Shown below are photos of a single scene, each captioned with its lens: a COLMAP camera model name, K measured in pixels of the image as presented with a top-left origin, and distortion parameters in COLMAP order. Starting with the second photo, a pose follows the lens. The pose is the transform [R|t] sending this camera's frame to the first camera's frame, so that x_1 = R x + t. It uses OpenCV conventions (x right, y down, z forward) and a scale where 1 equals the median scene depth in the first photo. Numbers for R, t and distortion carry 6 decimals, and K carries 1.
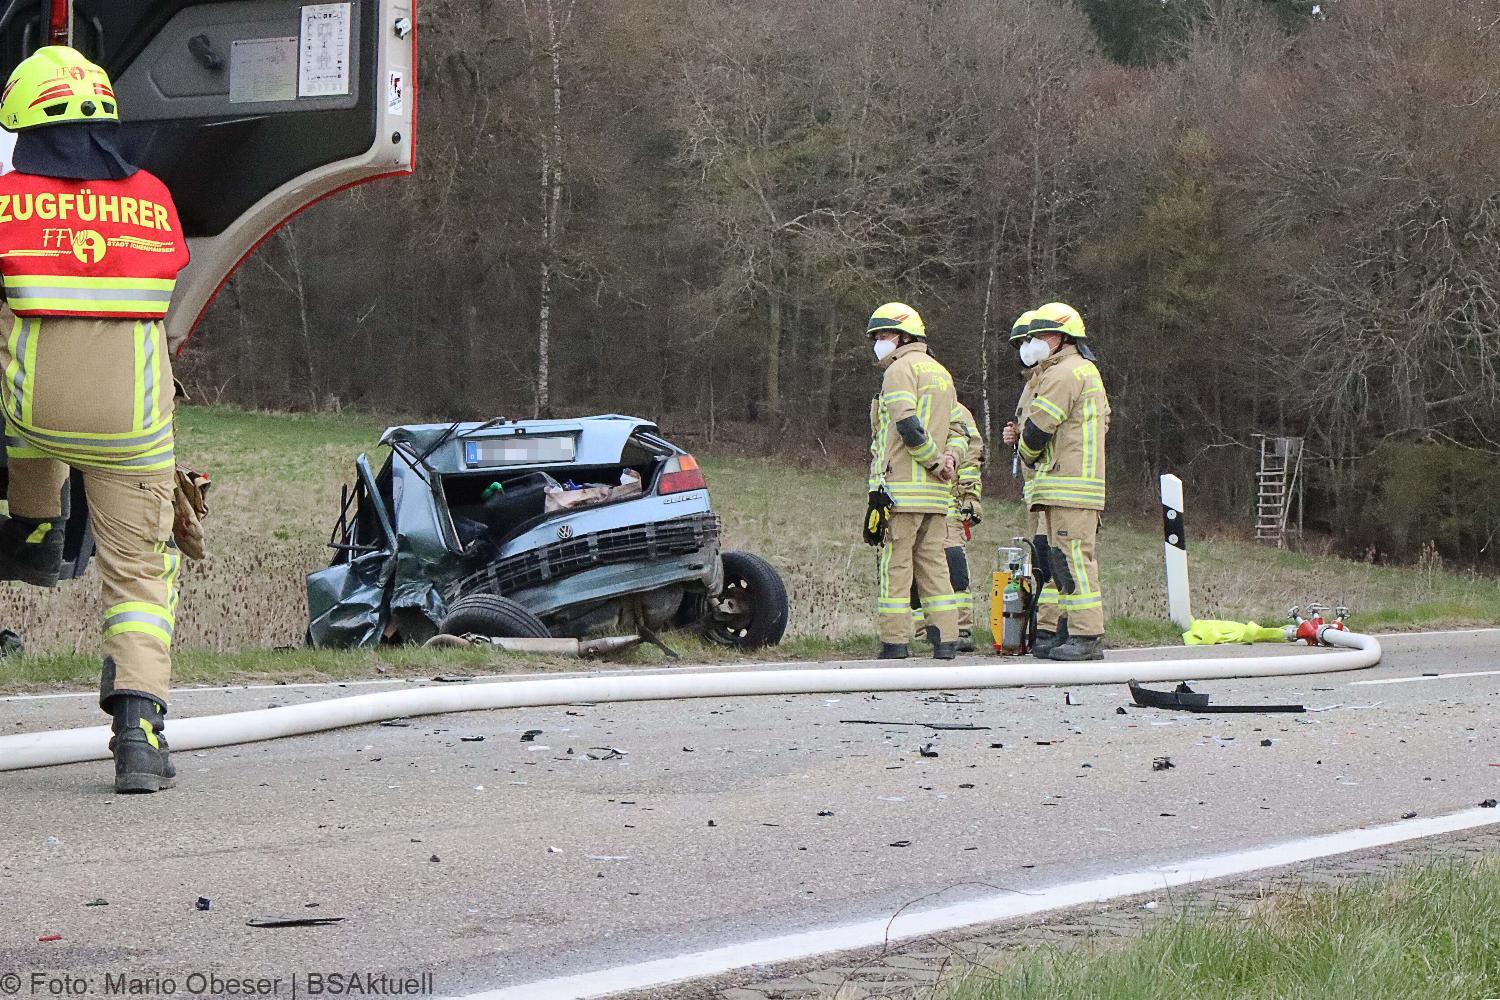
lens RADIAL K [[3135.3, 0, 762.4], [0, 3135.3, 499.7], [0, 0, 1]] dist [0.008610, 0.000000]
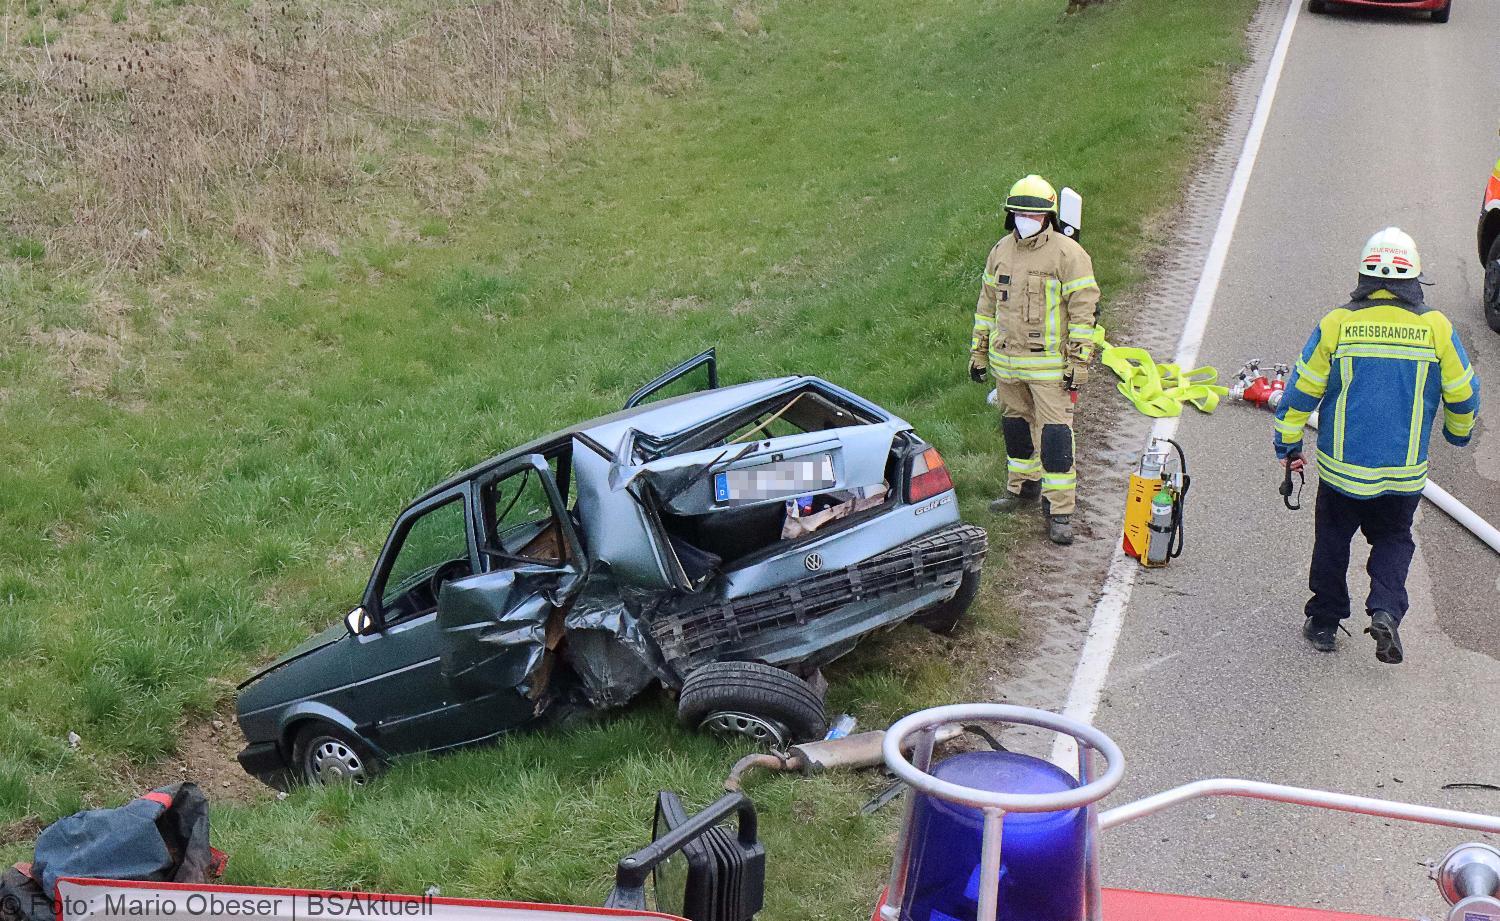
lens RADIAL K [[2592.8, 0, 762.4], [0, 2592.8, 424.7], [0, 0, 1]] dist [-0.001530, 0.000000]
pose [[0.935694, -0.065542, 0.346671, -0.285740], [-0.048201, 0.949633, 0.309636, -0.217310], [-0.349504, -0.306435, 0.885406, 0.365899]]
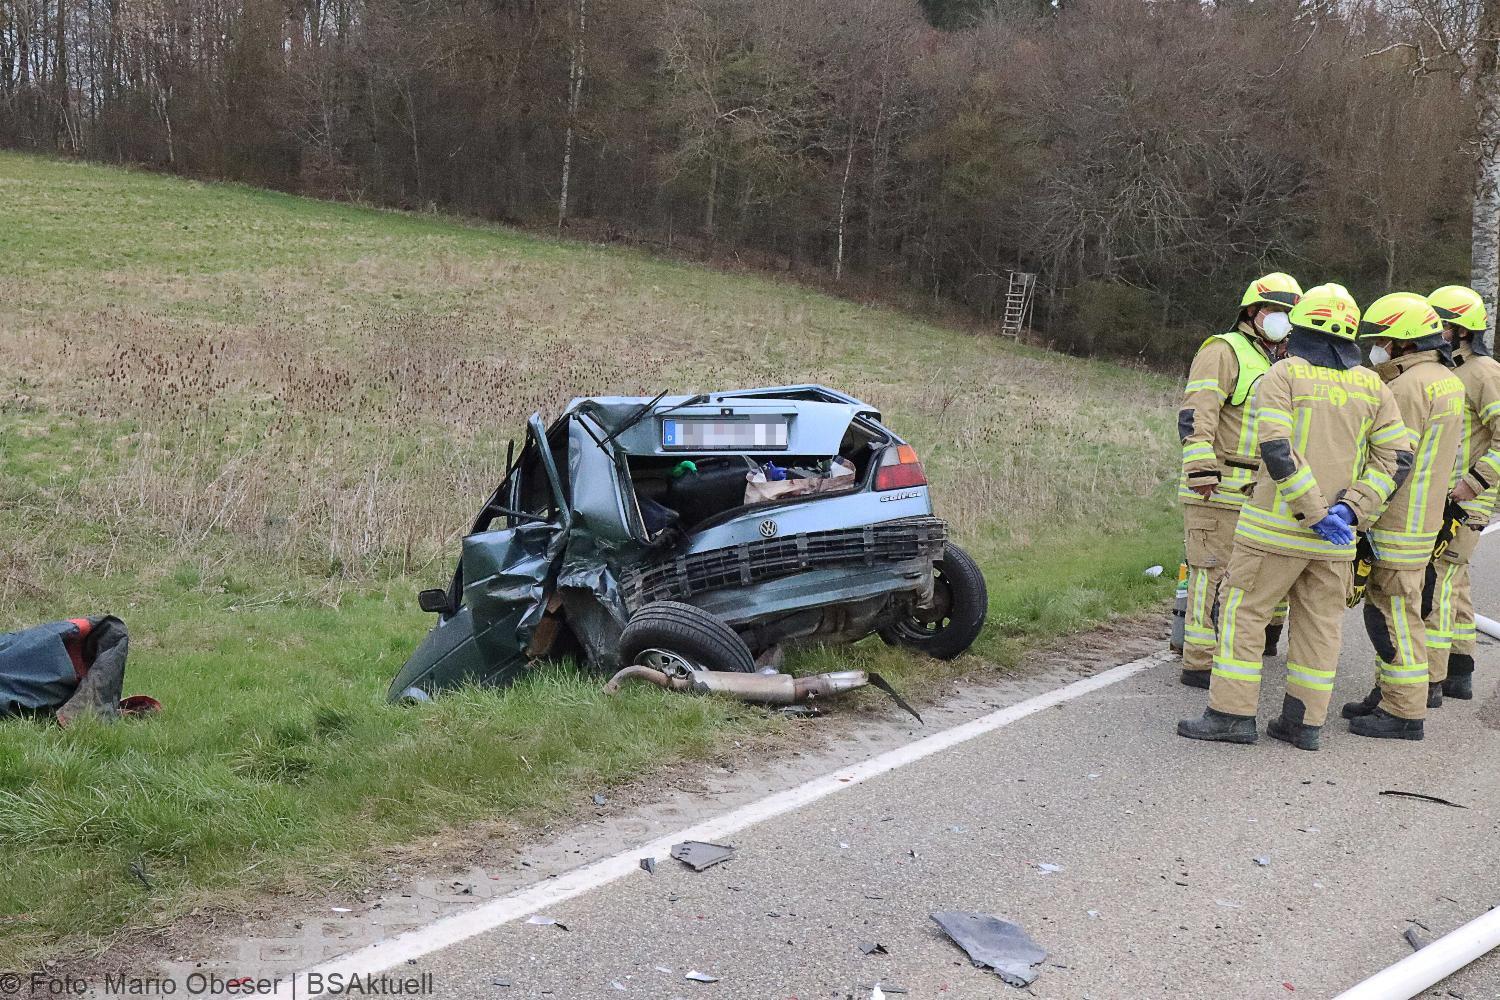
lens RADIAL K [[1799.2, 0, 744.1], [0, 1799.2, 500.9], [0, 0, 1]] dist [0.034152, 0.000000]
pose [[0.996746, 0.065275, 0.047286, -0.085501], [-0.070702, 0.989754, 0.124045, -0.053815], [-0.038705, -0.126985, 0.991149, 0.458331]]
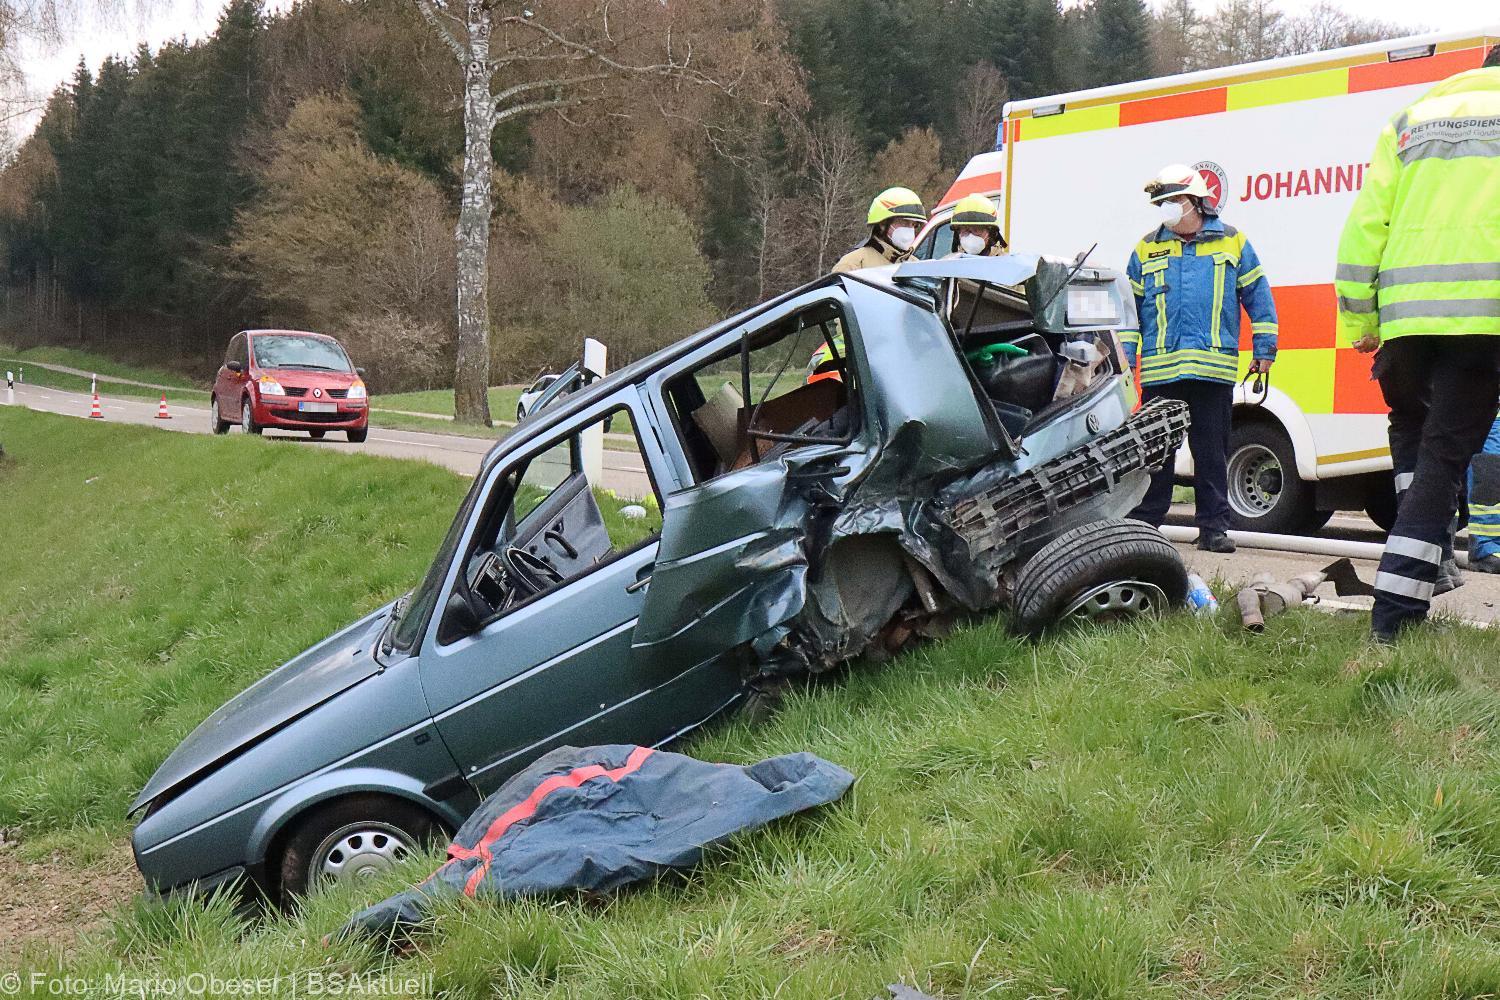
lens RADIAL K [[2042.1, 0, 751.2], [0, 2042.1, 510.5], [0, 0, 1]] dist [0.018352, 0.000000]
pose [[0.535830, -0.028623, 0.843841, -0.445595], [-0.043902, 0.997129, 0.061700, 0.004486], [-0.843184, -0.070107, 0.533035, 0.746268]]
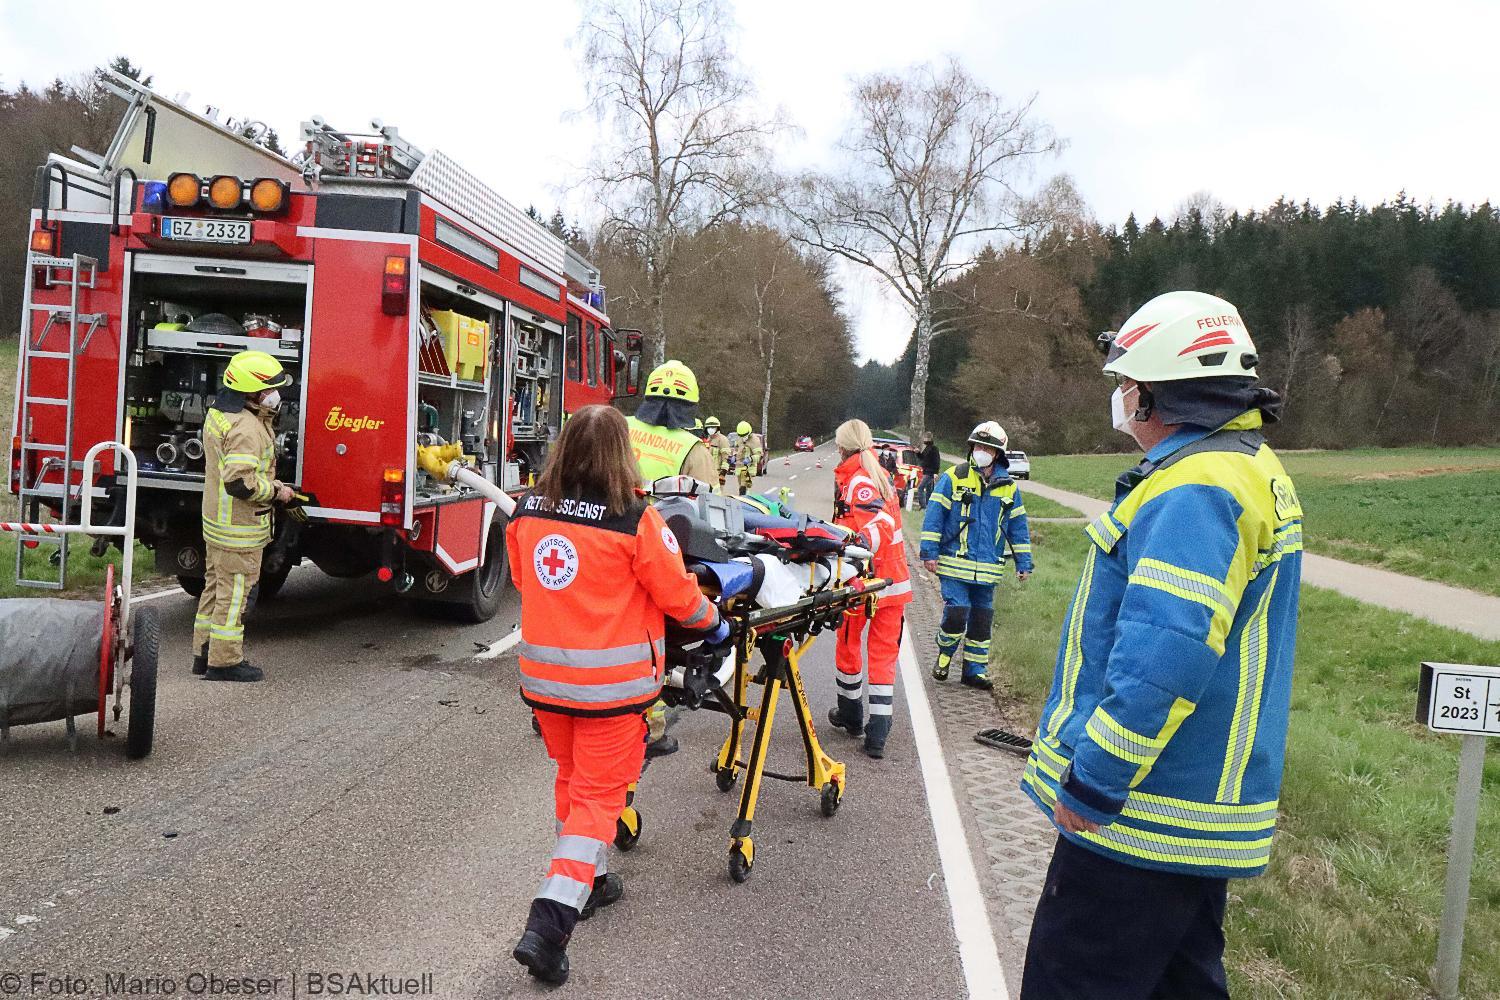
lens RADIAL K [[1158.3, 0, 753.5], [0, 1158.3, 493.6], [0, 0, 1]] dist [-0.001515, 0.014306]
pose [[0.874060, 0.026240, 0.485109, -0.424349], [-0.067030, 0.995504, 0.066927, -0.064471], [-0.481171, -0.091015, 0.871889, -0.308320]]
